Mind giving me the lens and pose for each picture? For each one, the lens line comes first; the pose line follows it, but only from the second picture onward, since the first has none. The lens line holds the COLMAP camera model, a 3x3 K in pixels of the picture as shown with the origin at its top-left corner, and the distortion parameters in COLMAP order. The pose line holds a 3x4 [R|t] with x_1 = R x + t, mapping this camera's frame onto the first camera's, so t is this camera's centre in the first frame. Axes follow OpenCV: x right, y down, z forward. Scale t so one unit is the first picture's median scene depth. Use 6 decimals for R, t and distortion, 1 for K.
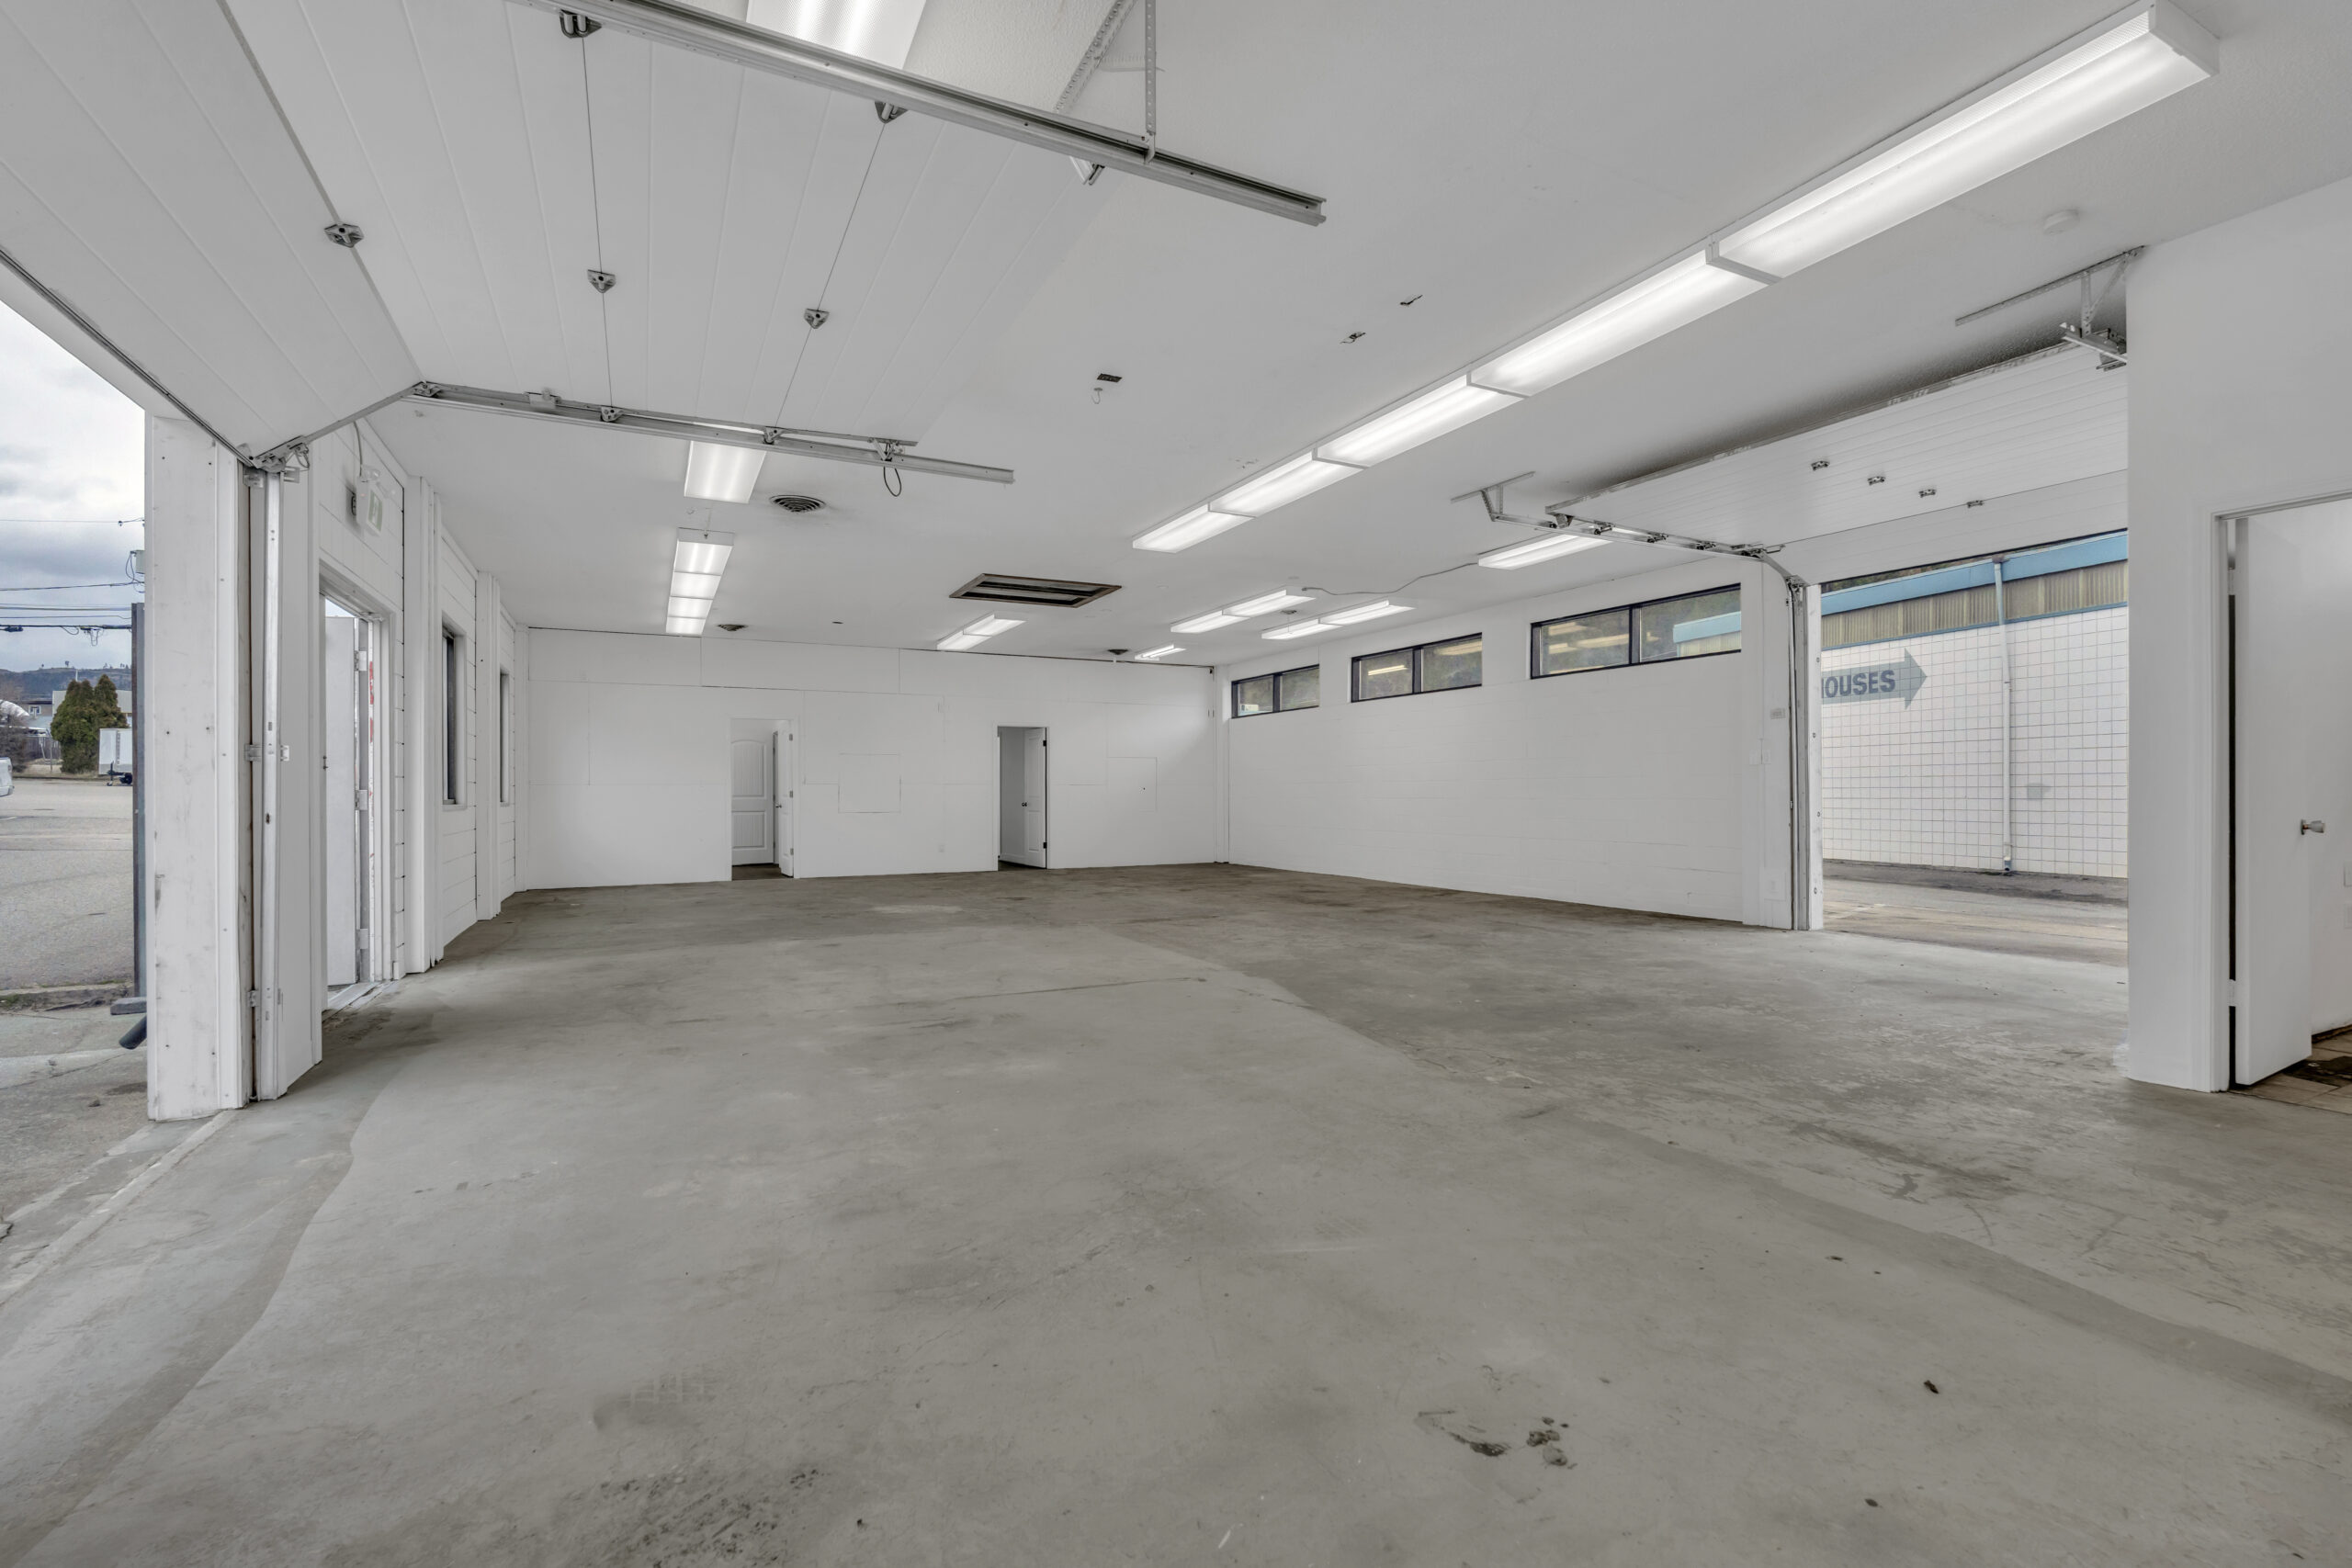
lens RADIAL K [[1014.9, 0, 1180.2], [0, 1014.9, 788.2], [0, 0, 1]] dist [-0.004090, -0.000153]
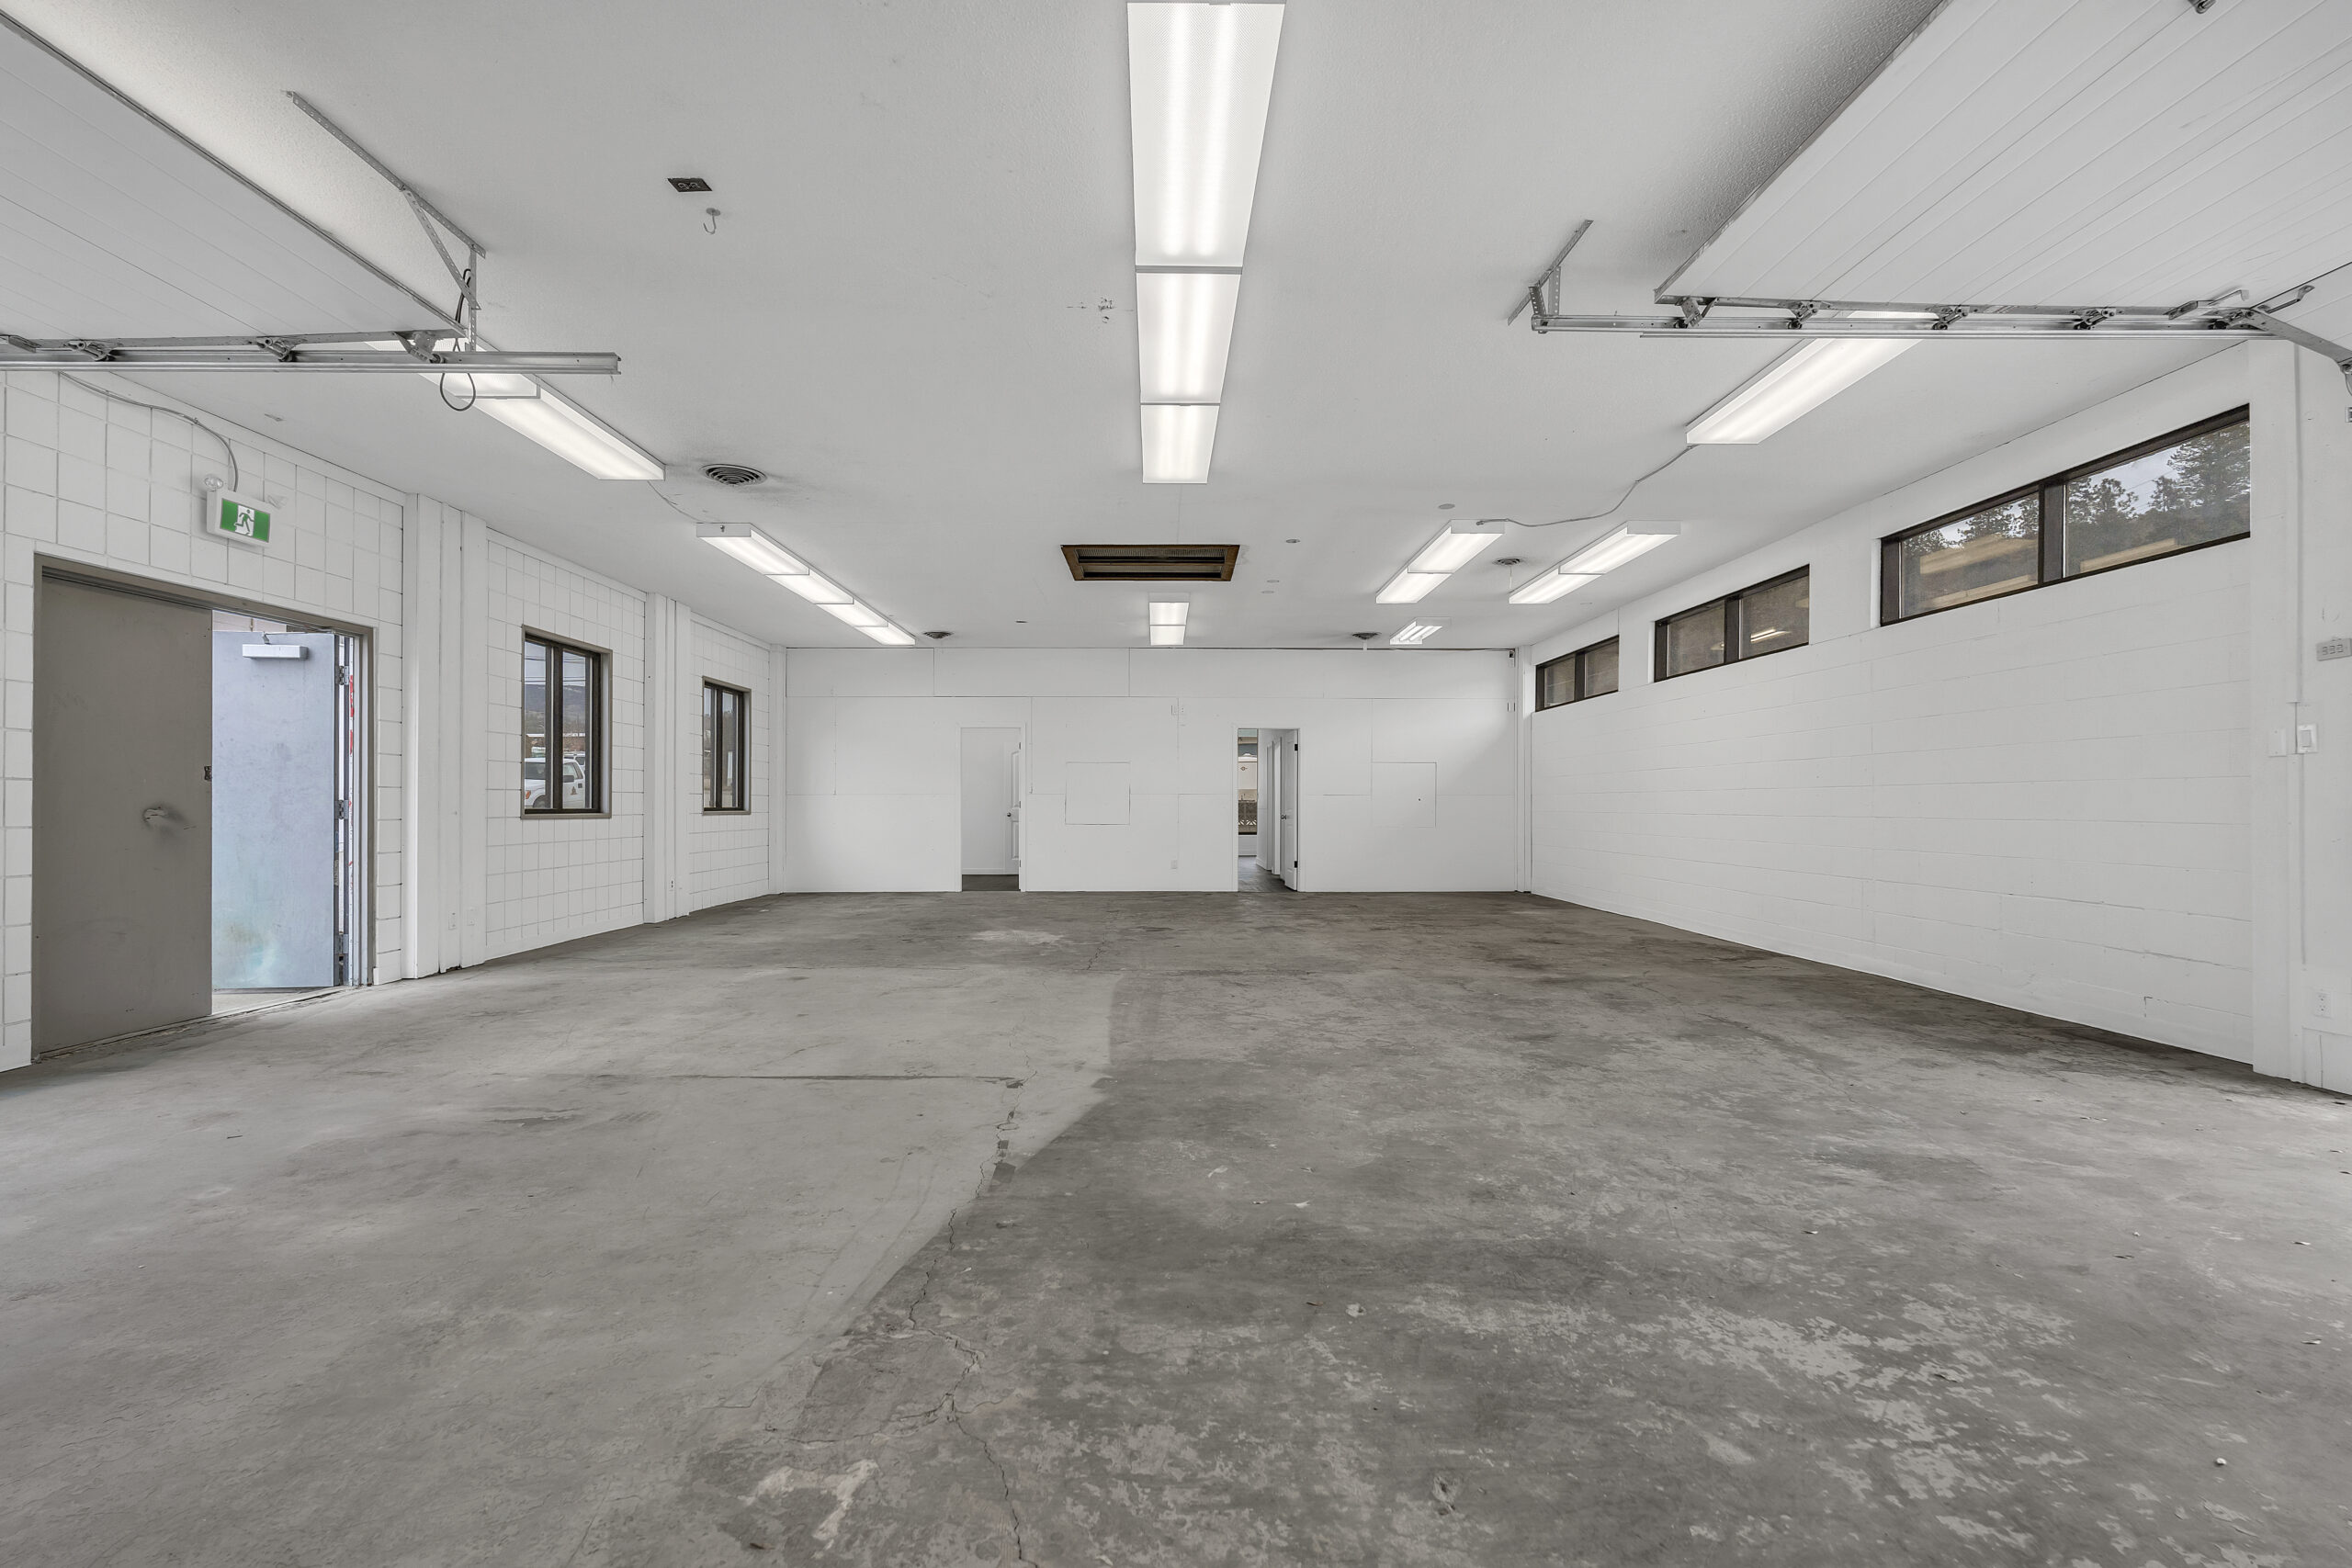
lens RADIAL K [[1014.9, 0, 1178.7], [0, 1014.9, 800.6], [0, 0, 1]] dist [-0.004090, -0.000153]
pose [[0.899066, 0.003009, -0.437802, 0.187710], [-0.001919, 0.999994, 0.002932, -0.001067], [0.437808, -0.001796, 0.899066, 0.199828]]
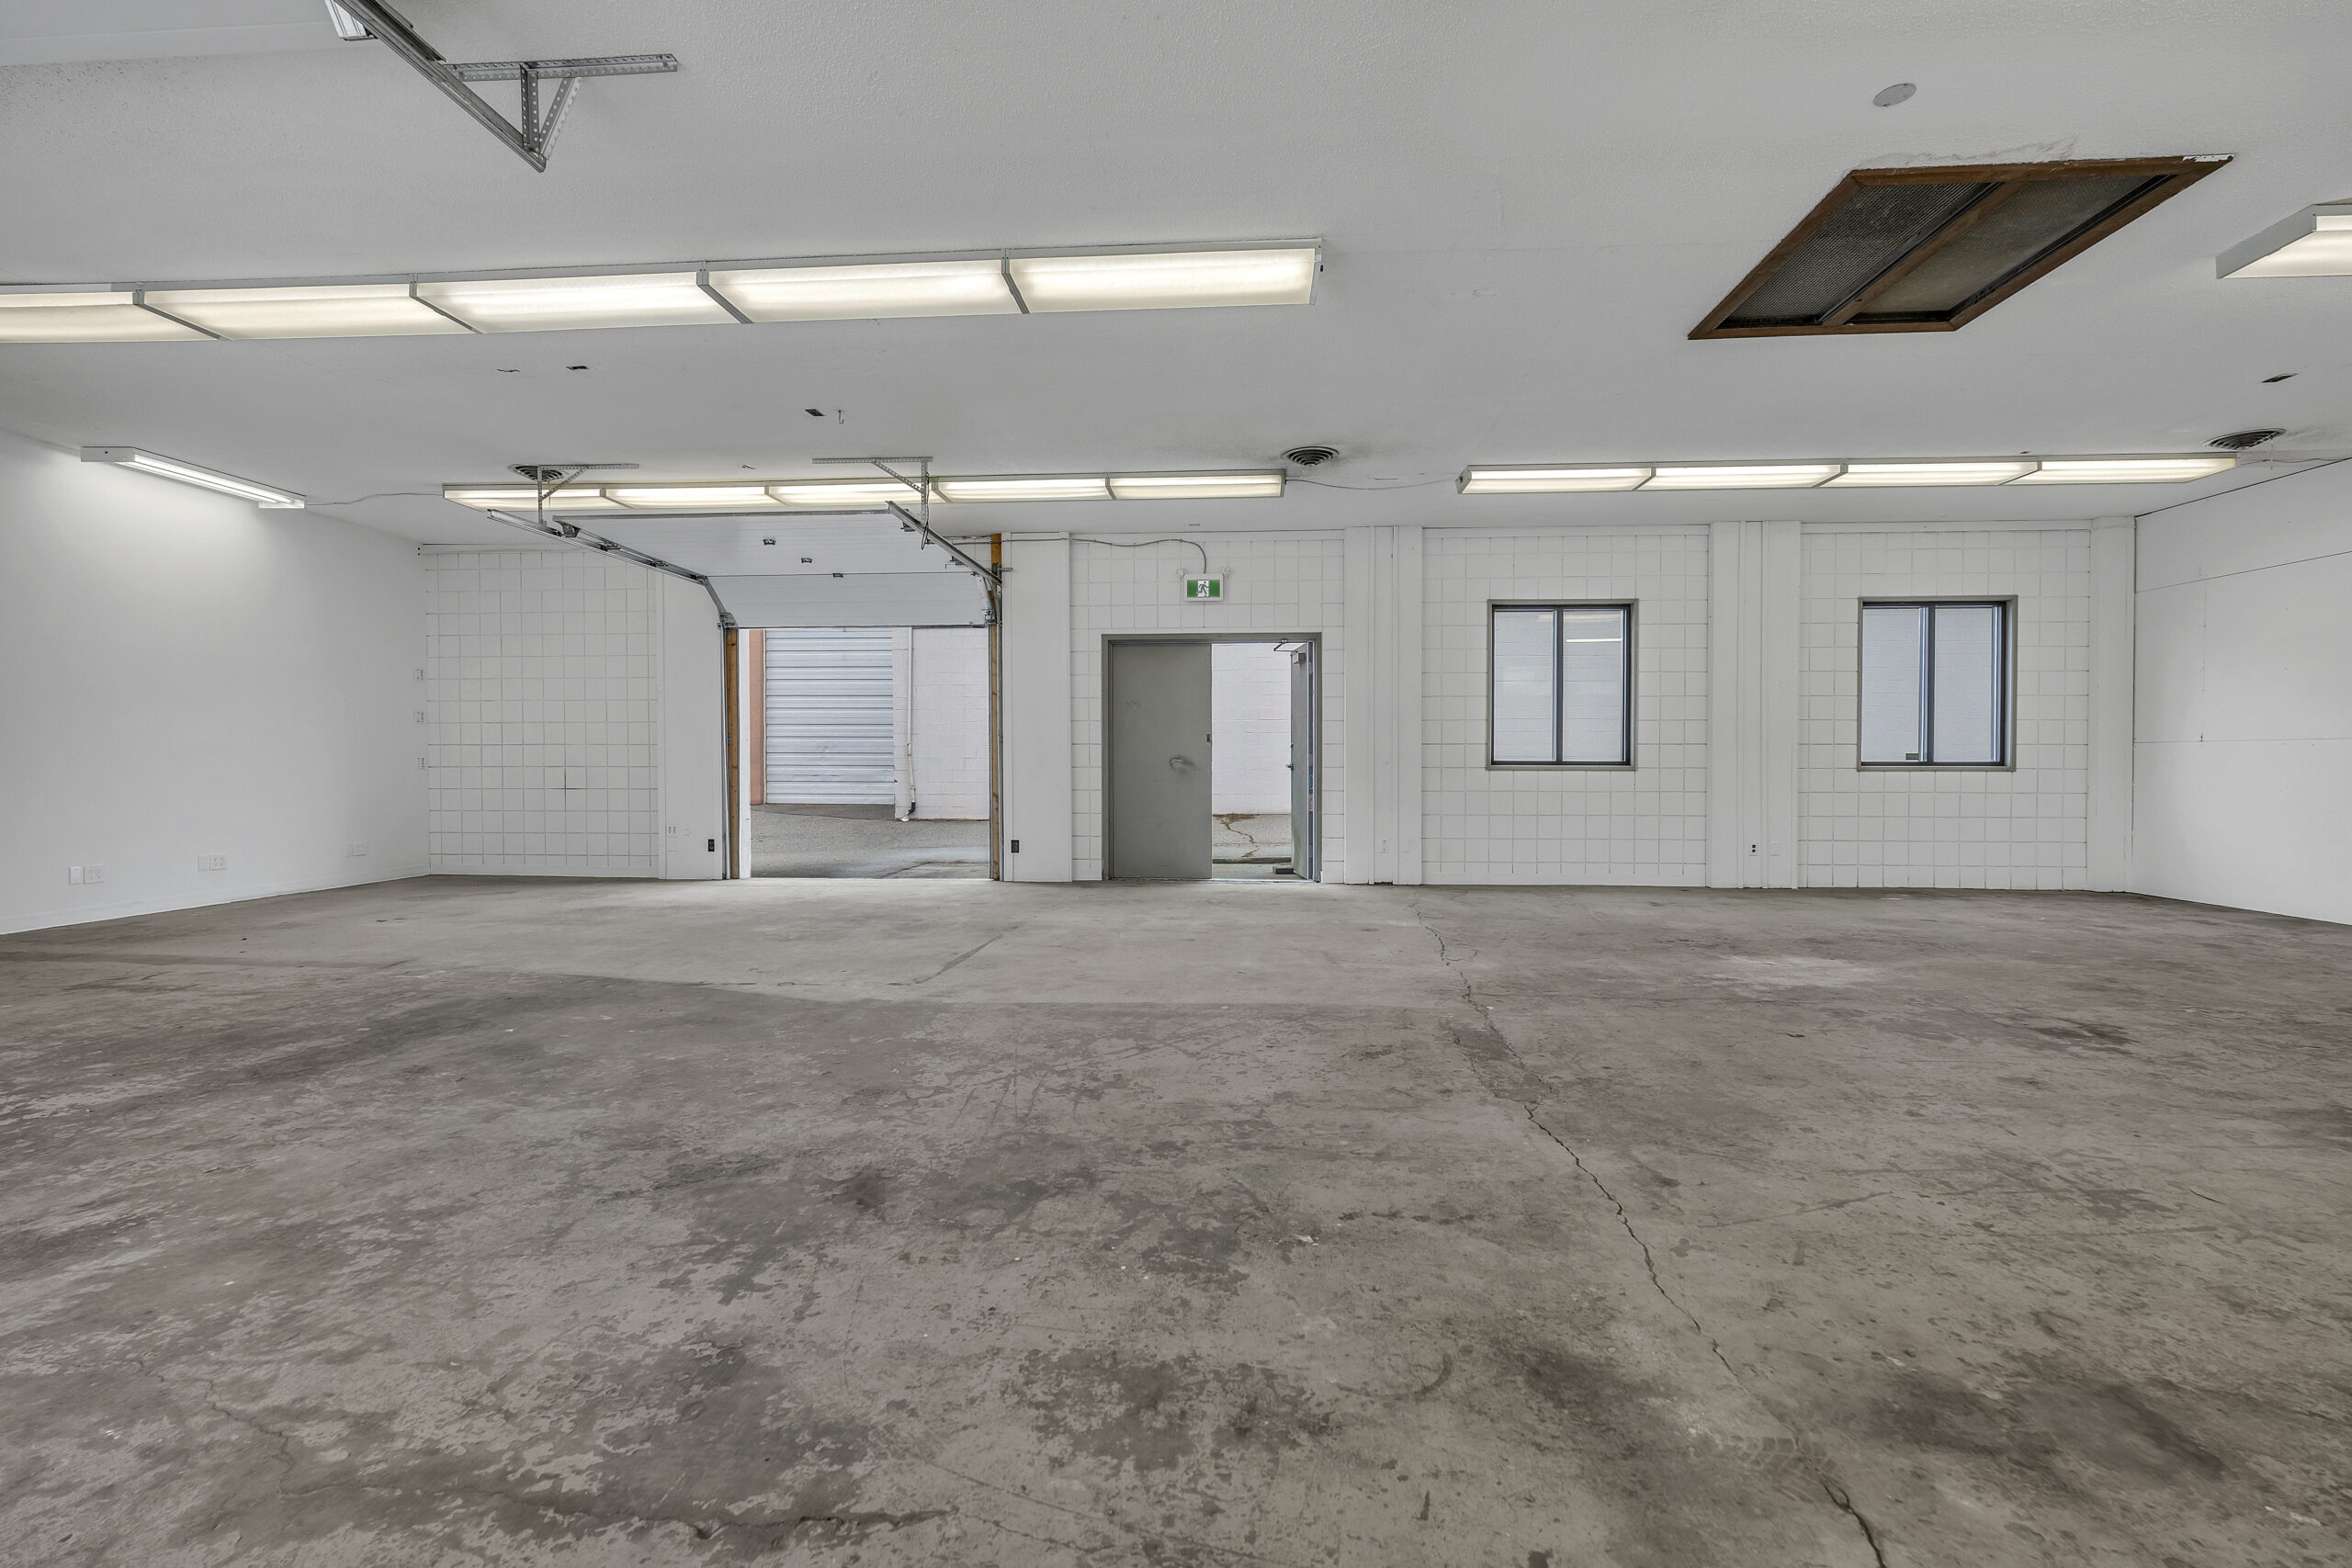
lens RADIAL K [[1014.9, 0, 1172.9], [0, 1014.9, 777.3], [0, 0, 1]] dist [-0.004090, -0.000153]
pose [[-0.510342, 0.020990, -0.859715, 0.278784], [0.005265, 0.999760, 0.021284, 0.001939], [0.859956, 0.006335, -0.510330, 0.735025]]
